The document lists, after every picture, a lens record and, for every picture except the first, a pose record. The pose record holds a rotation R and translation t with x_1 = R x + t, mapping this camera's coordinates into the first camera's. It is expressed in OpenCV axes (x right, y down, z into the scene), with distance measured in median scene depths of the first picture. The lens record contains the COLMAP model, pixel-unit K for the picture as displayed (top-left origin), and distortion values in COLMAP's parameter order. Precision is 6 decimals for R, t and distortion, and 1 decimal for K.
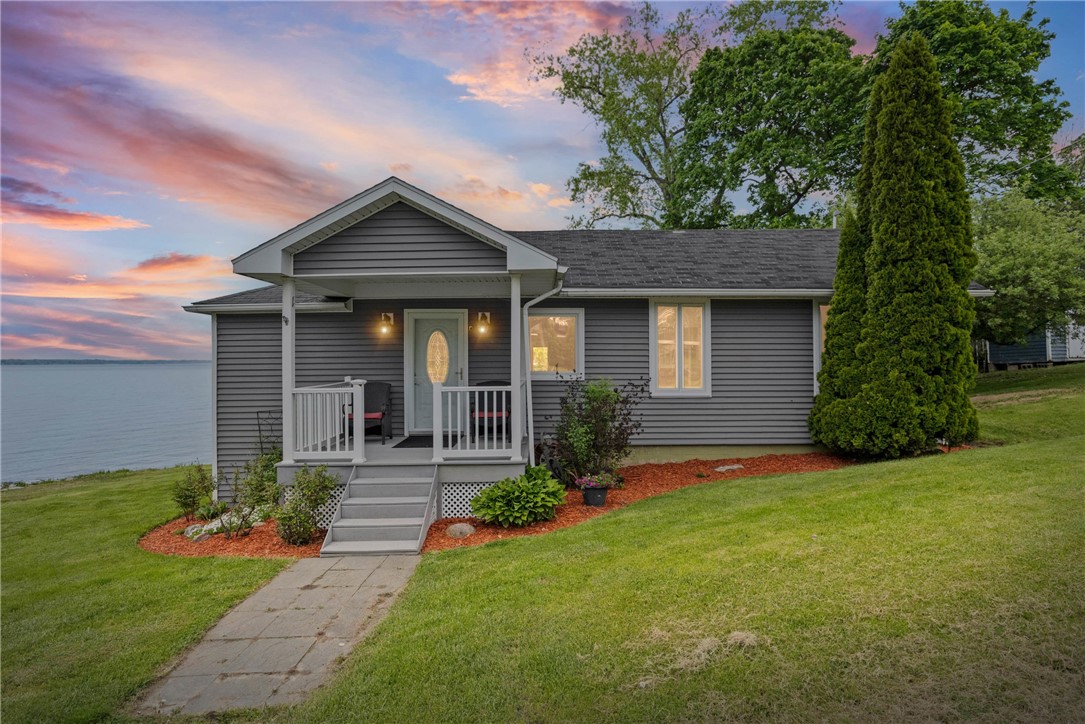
lens RADIAL K [[572.9, 0, 544.3], [0, 572.9, 369.1], [0, 0, 1]] dist [0.004794, -0.000364]
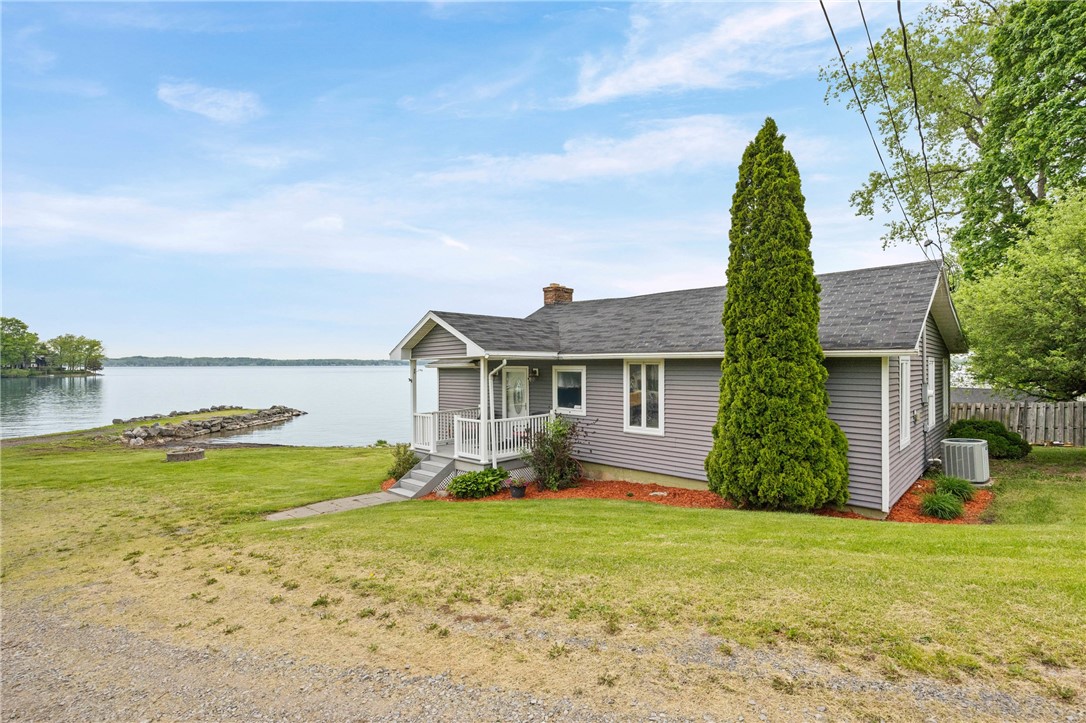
lens RADIAL K [[518.0, 0, 536.1], [0, 518.0, 367.4], [0, 0, 1]] dist [0.014689, -0.000914]
pose [[0.707944, 0.008234, -0.706221, 0.899614], [-0.010896, 0.999940, 0.000736, -0.101453], [0.706185, 0.007174, 0.707991, -0.007612]]
